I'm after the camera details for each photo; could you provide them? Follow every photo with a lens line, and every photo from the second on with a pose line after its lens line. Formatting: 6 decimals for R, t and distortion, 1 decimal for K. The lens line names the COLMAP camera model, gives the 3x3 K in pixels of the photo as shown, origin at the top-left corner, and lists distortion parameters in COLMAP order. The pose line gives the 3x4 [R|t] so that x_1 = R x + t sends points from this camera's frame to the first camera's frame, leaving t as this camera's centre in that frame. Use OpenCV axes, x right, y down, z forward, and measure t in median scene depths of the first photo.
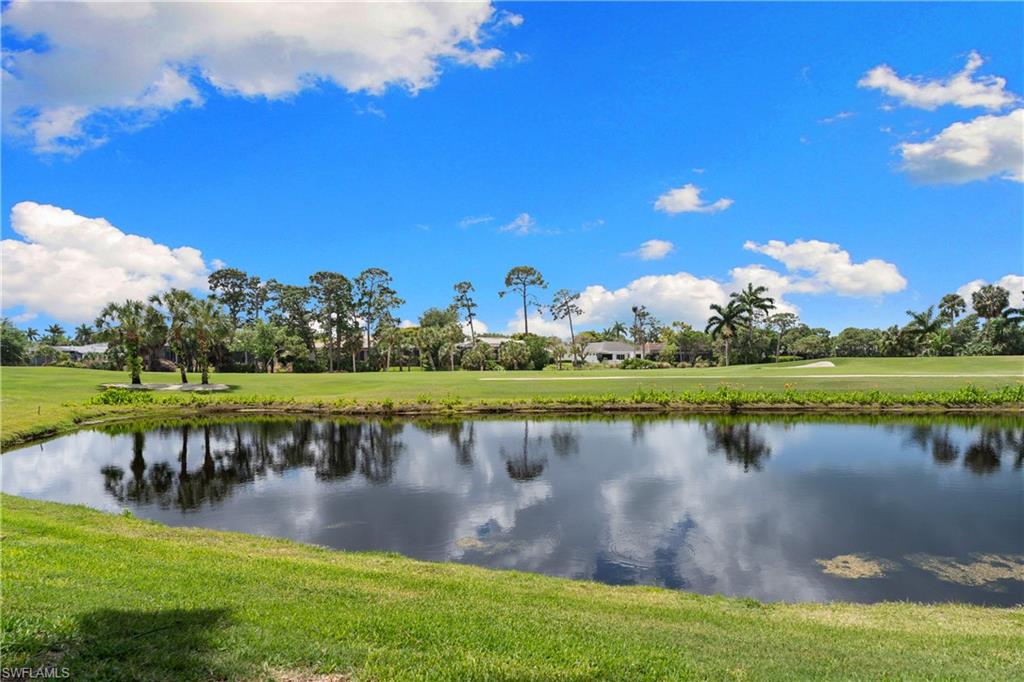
lens RADIAL K [[537.0, 0, 505.7], [0, 537.0, 394.3], [0, 0, 1]] dist [-0.001182, 0.000995]
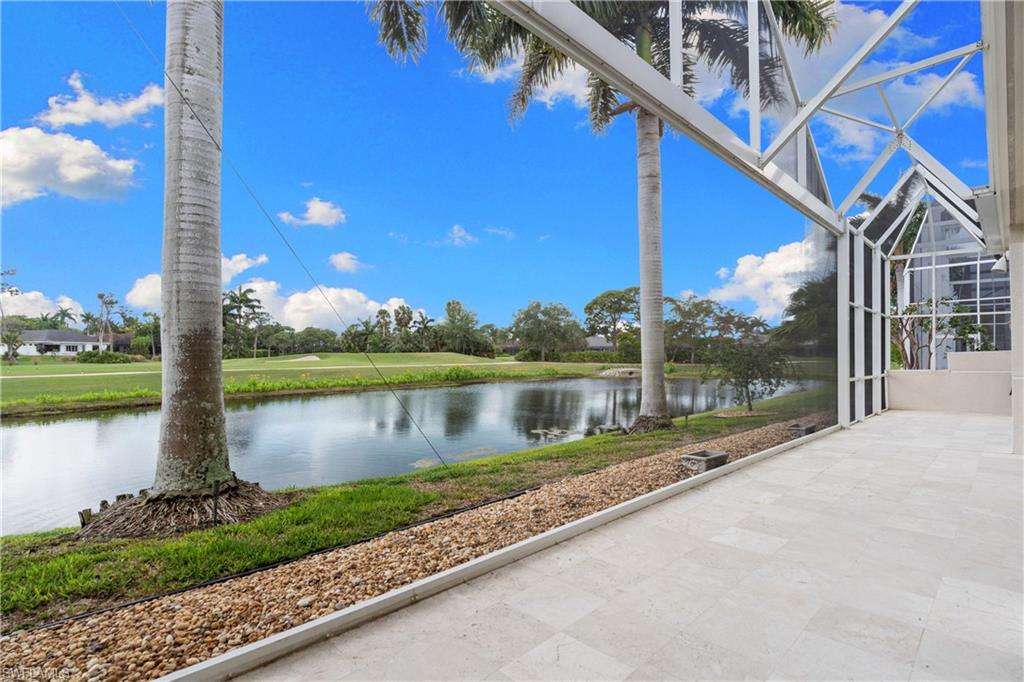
lens RADIAL K [[498.1, 0, 512.0], [0, 498.1, 341.0], [0, 0, 1]] dist [-0.001178, -0.000295]
pose [[0.568033, 0.026834, 0.822568, -0.070293], [0.044199, 0.997031, -0.063047, -0.000676], [-0.821818, 0.072169, 0.565161, -0.036417]]
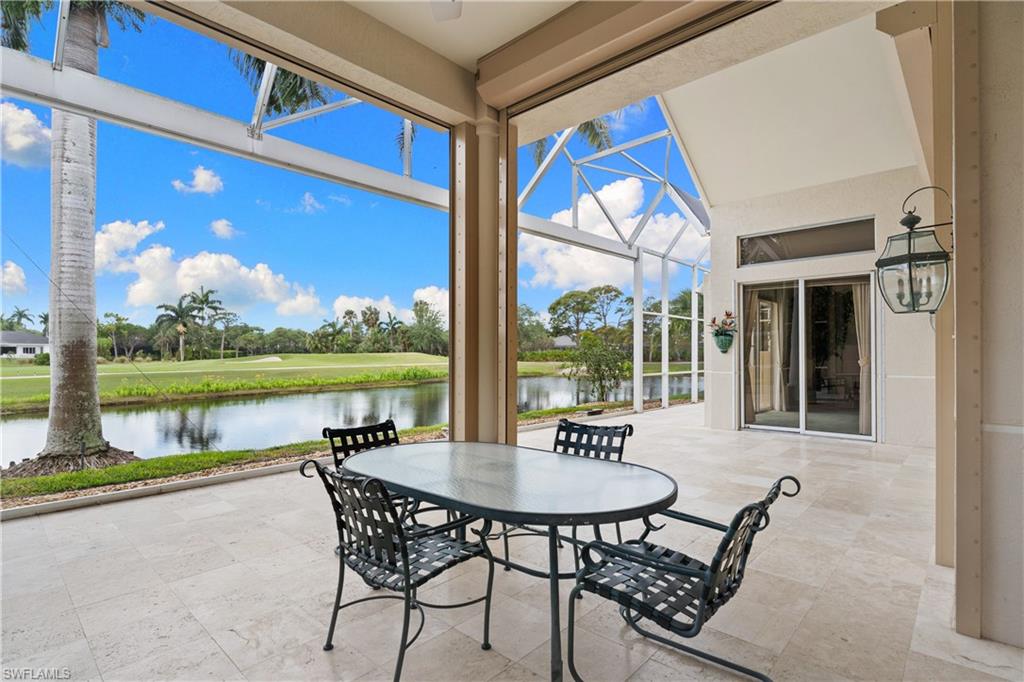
lens RADIAL K [[501.0, 0, 509.3], [0, 501.0, 347.3], [0, 0, 1]] dist [-0.000963, -0.000457]
pose [[0.536293, 0.012725, 0.843936, -0.074681], [0.051107, 0.997562, -0.047519, 0.001194], [-0.842483, 0.068615, 0.534335, -0.074753]]
